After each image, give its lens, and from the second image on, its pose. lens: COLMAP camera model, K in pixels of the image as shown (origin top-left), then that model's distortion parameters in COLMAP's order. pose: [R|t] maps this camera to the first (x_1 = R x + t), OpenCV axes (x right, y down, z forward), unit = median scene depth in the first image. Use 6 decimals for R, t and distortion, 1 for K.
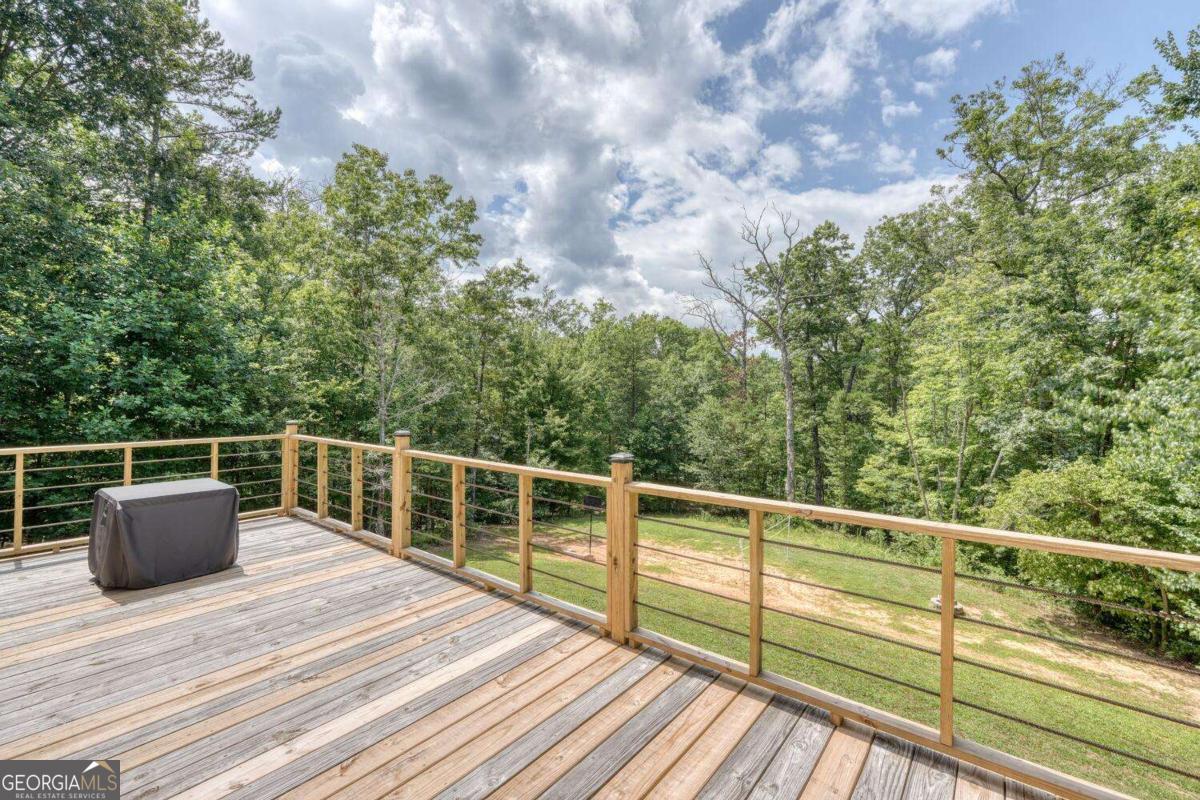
lens RADIAL K [[513.1, 0, 599.3], [0, 513.1, 397.5], [0, 0, 1]] dist [0.000909, 0.000557]
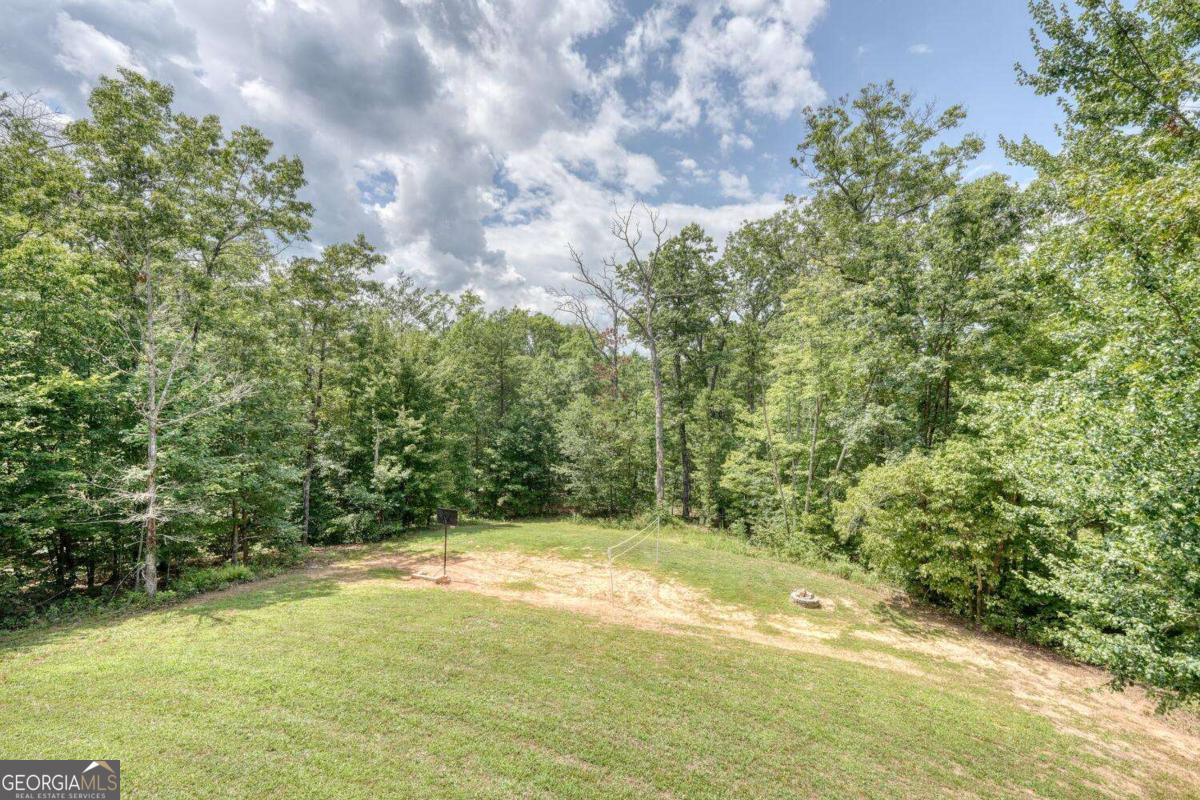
lens RADIAL K [[507.3, 0, 600.0], [0, 507.3, 400.0], [0, 0, 1]] dist [-0.001402, 0.000408]
pose [[0.971703, -0.006093, 0.236128, 0.029914], [0.004187, 0.999955, 0.008570, 0.000004], [-0.236169, -0.007339, 0.971684, 0.076367]]
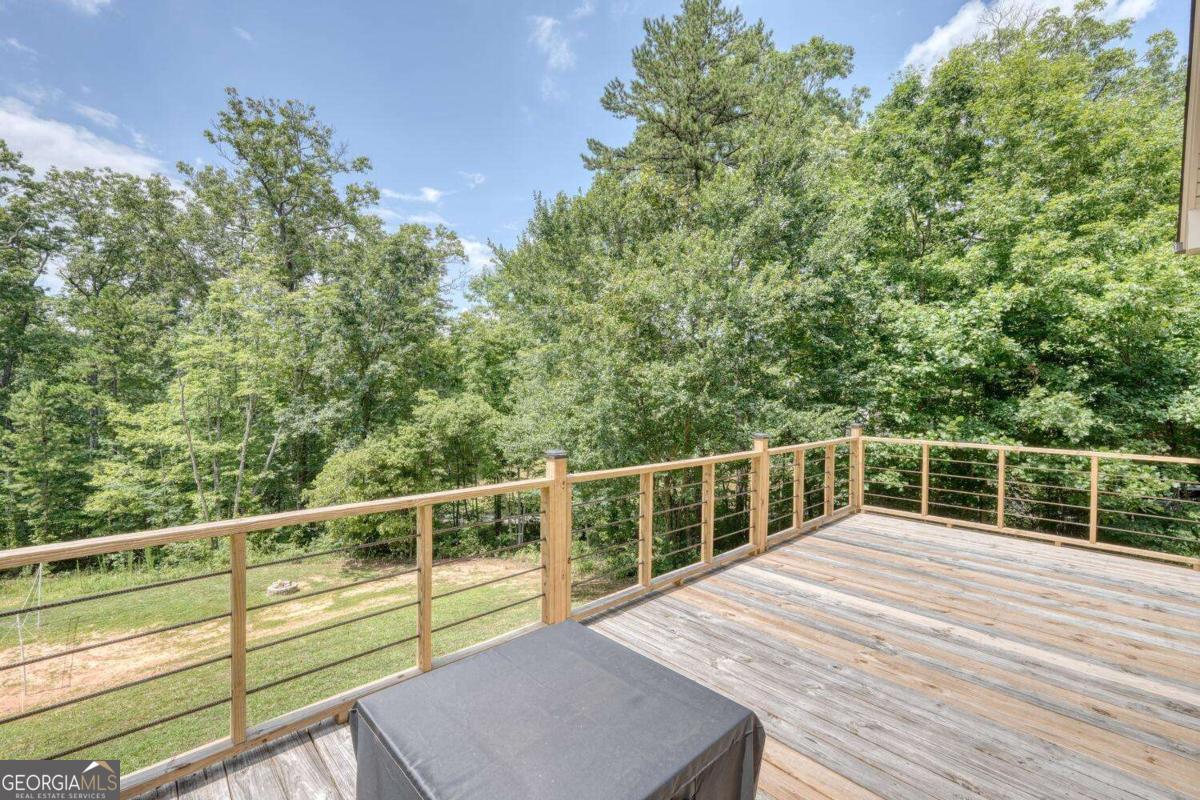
lens RADIAL K [[507.3, 0, 600.0], [0, 507.3, 400.0], [0, 0, 1]] dist [-0.001402, 0.000408]
pose [[0.149061, -0.019930, 0.988627, -0.156880], [-0.000373, 0.999796, 0.020212, -0.002688], [-0.988828, -0.003382, 0.149023, 0.125857]]
